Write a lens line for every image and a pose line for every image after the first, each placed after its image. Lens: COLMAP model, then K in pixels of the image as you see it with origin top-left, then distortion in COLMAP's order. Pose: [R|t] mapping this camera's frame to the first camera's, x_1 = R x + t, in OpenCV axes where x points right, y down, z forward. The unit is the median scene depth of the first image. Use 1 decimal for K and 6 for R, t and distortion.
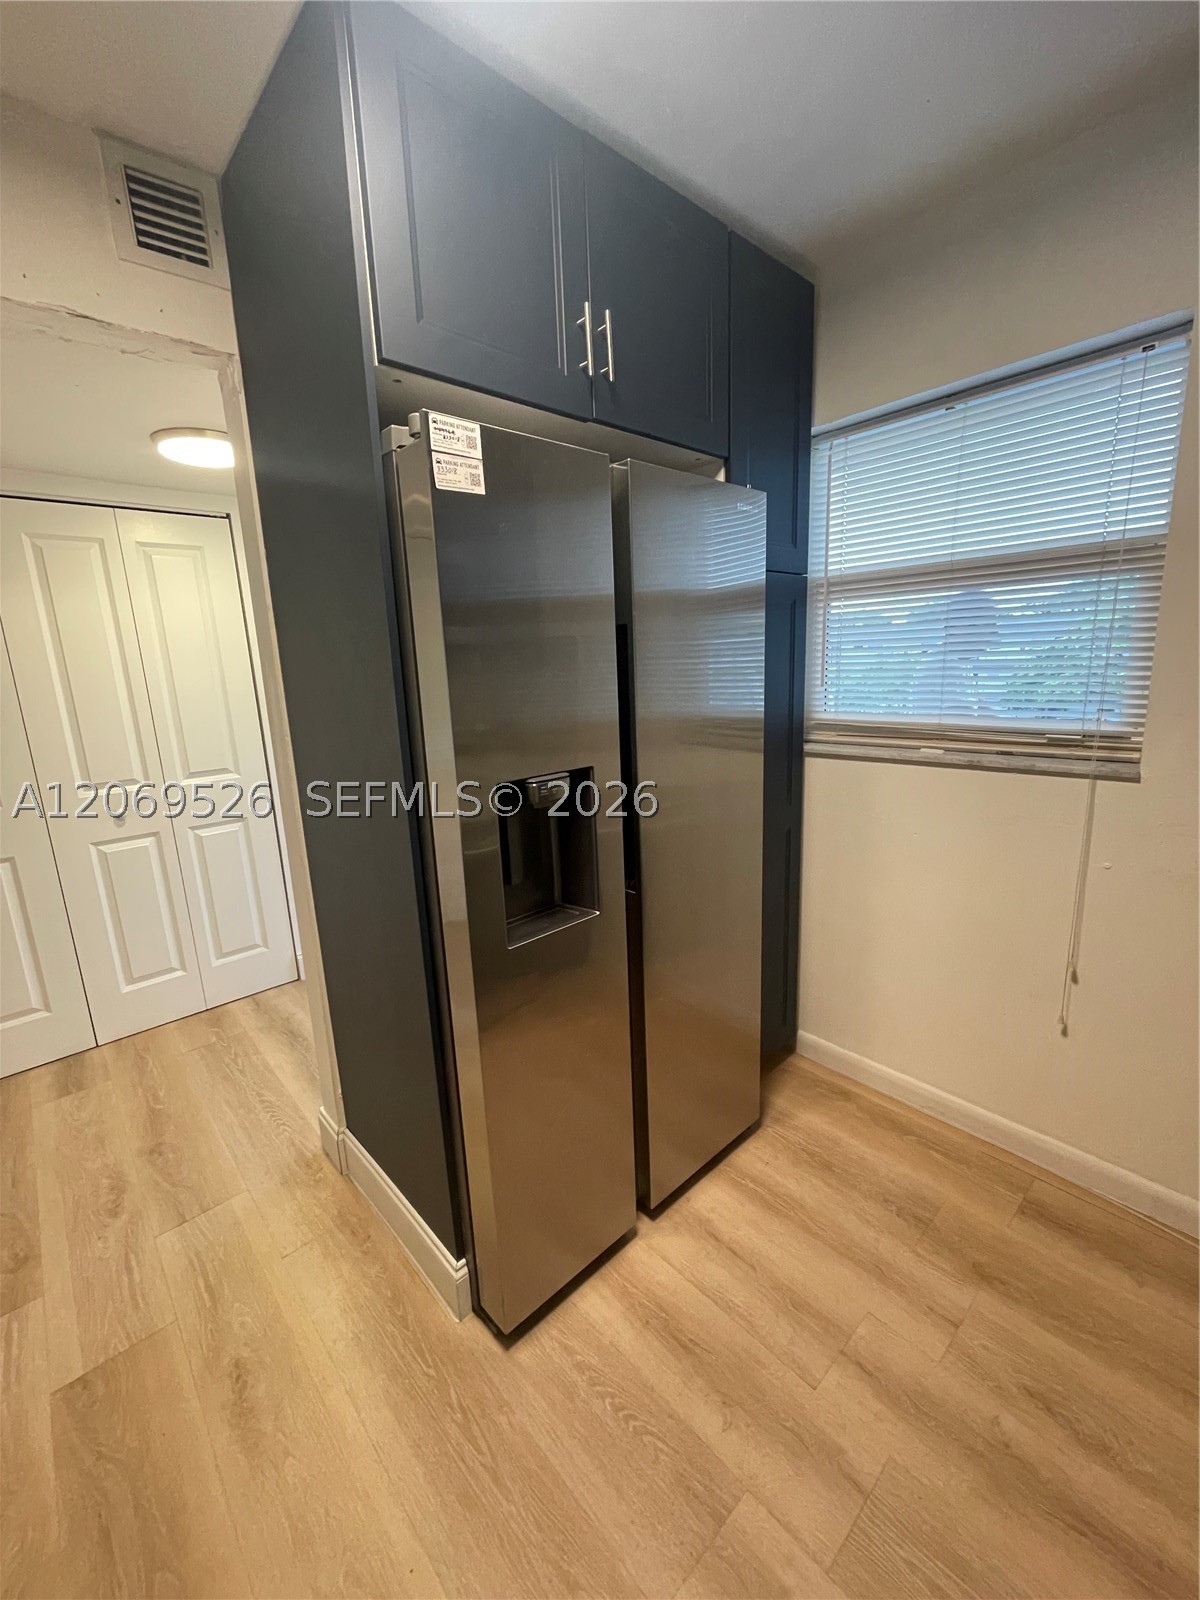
lens RADIAL K [[649.0, 0, 600.0], [0, 649.0, 800.0], [0, 0, 1]] dist [-0.004095, -0.000261]
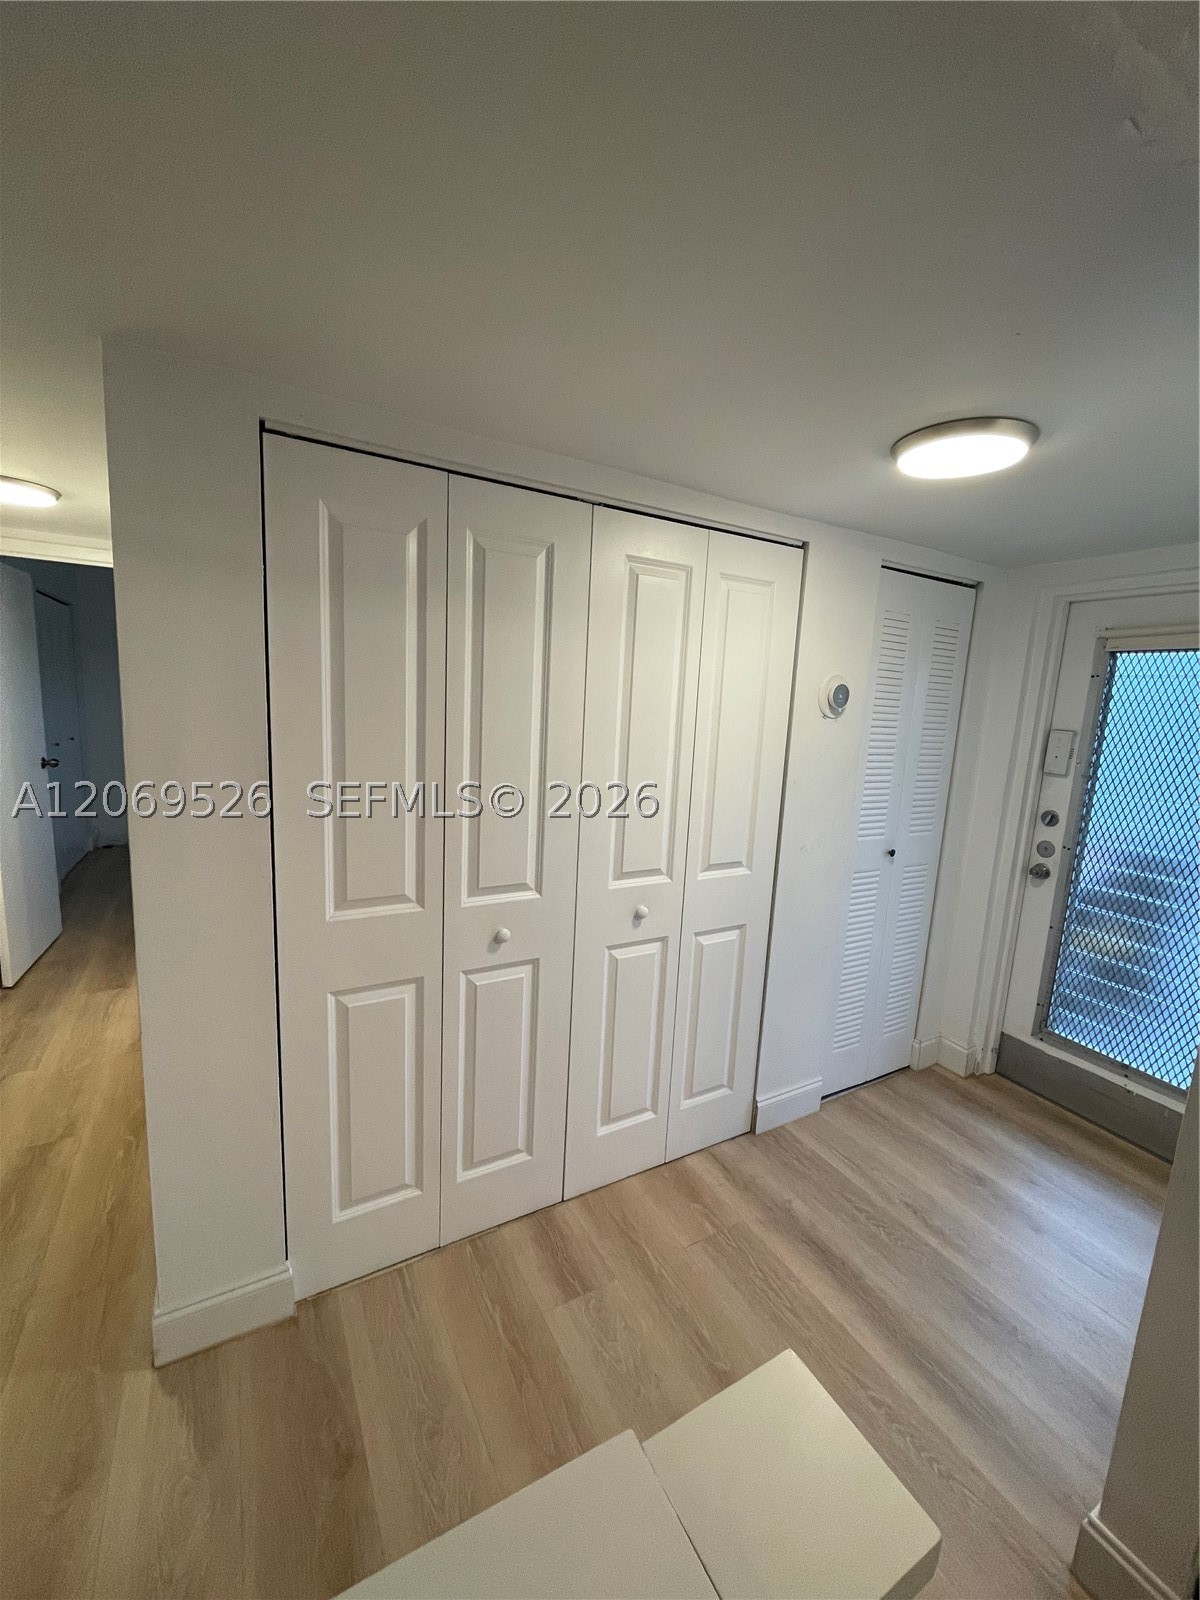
lens RADIAL K [[649.0, 0, 600.0], [0, 649.0, 800.0], [0, 0, 1]] dist [-0.004095, -0.000261]
pose [[0.970084, 0.124541, -0.208393, -0.649848], [-0.135382, 0.990044, -0.038539, -0.076134], [0.201518, 0.065598, 0.977286, 0.220839]]
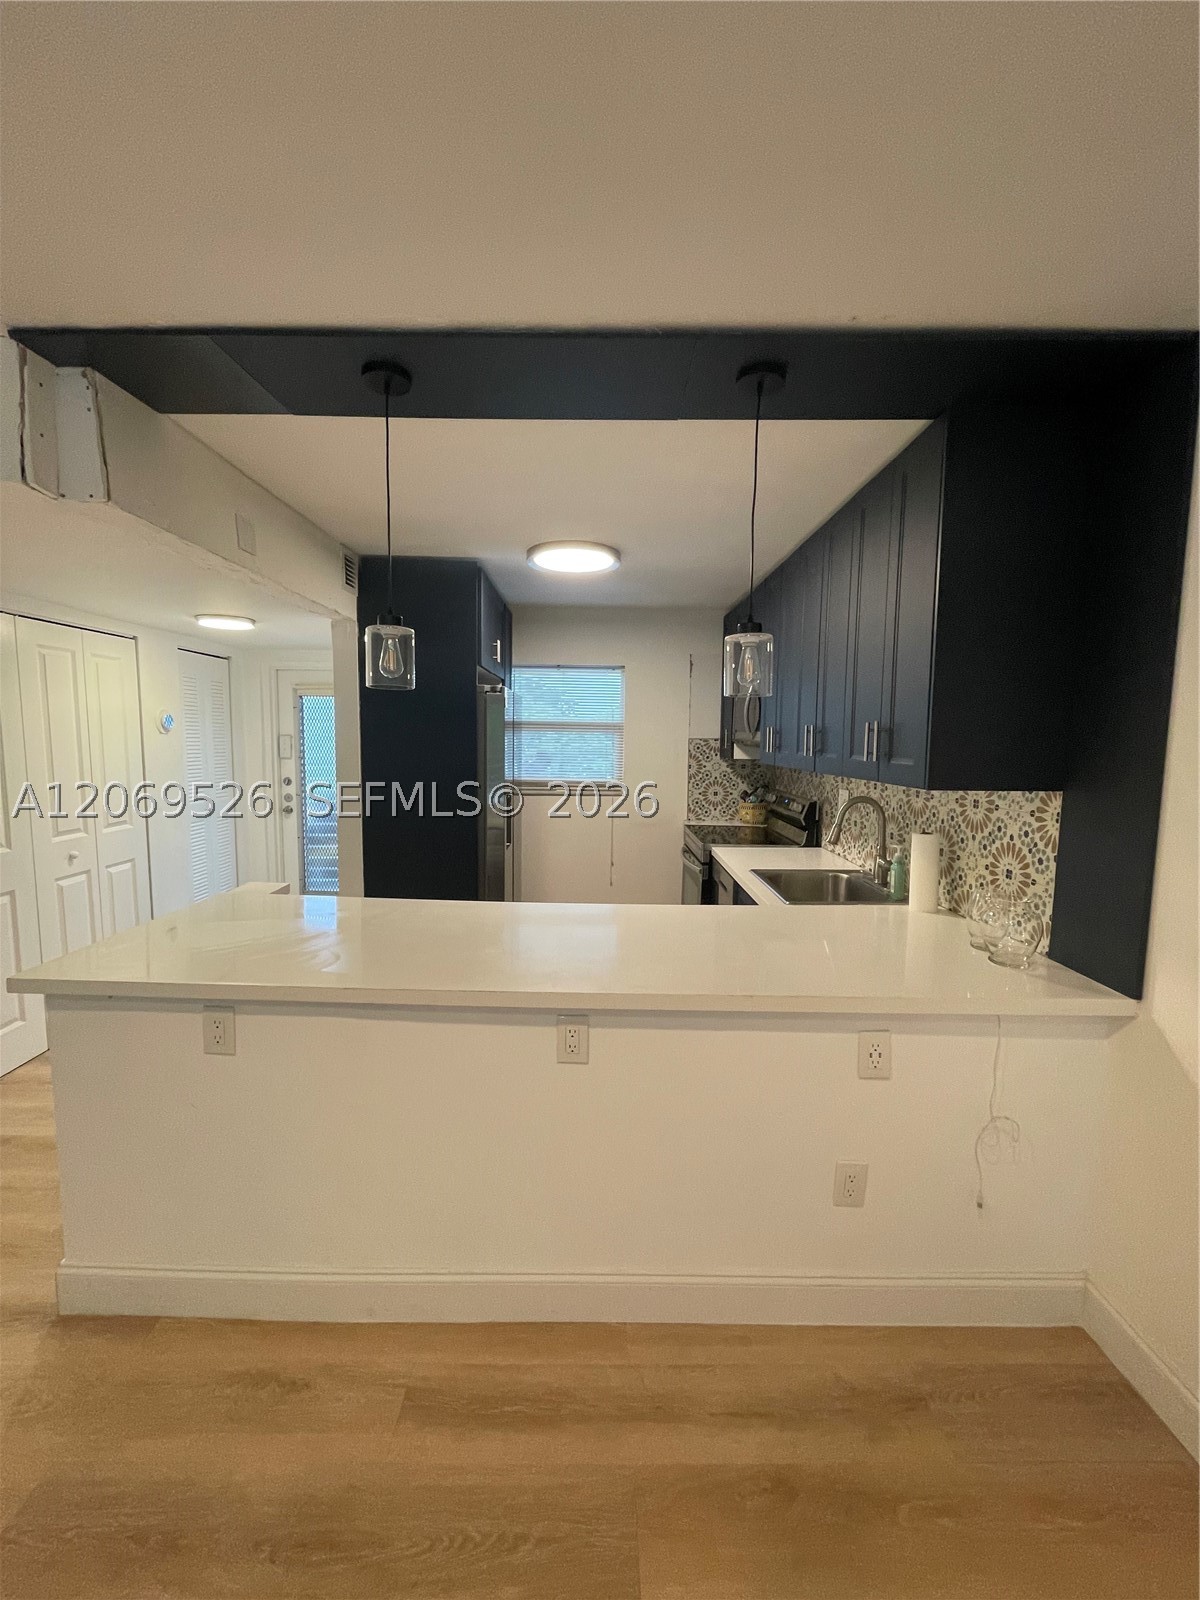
lens RADIAL K [[649.0, 0, 600.0], [0, 649.0, 800.0], [0, 0, 1]] dist [-0.004095, -0.000261]
pose [[0.669160, -0.024301, 0.742721, -1.004136], [0.114327, 0.990933, -0.070582, 0.124883], [-0.734271, 0.132144, 0.665871, -0.647271]]
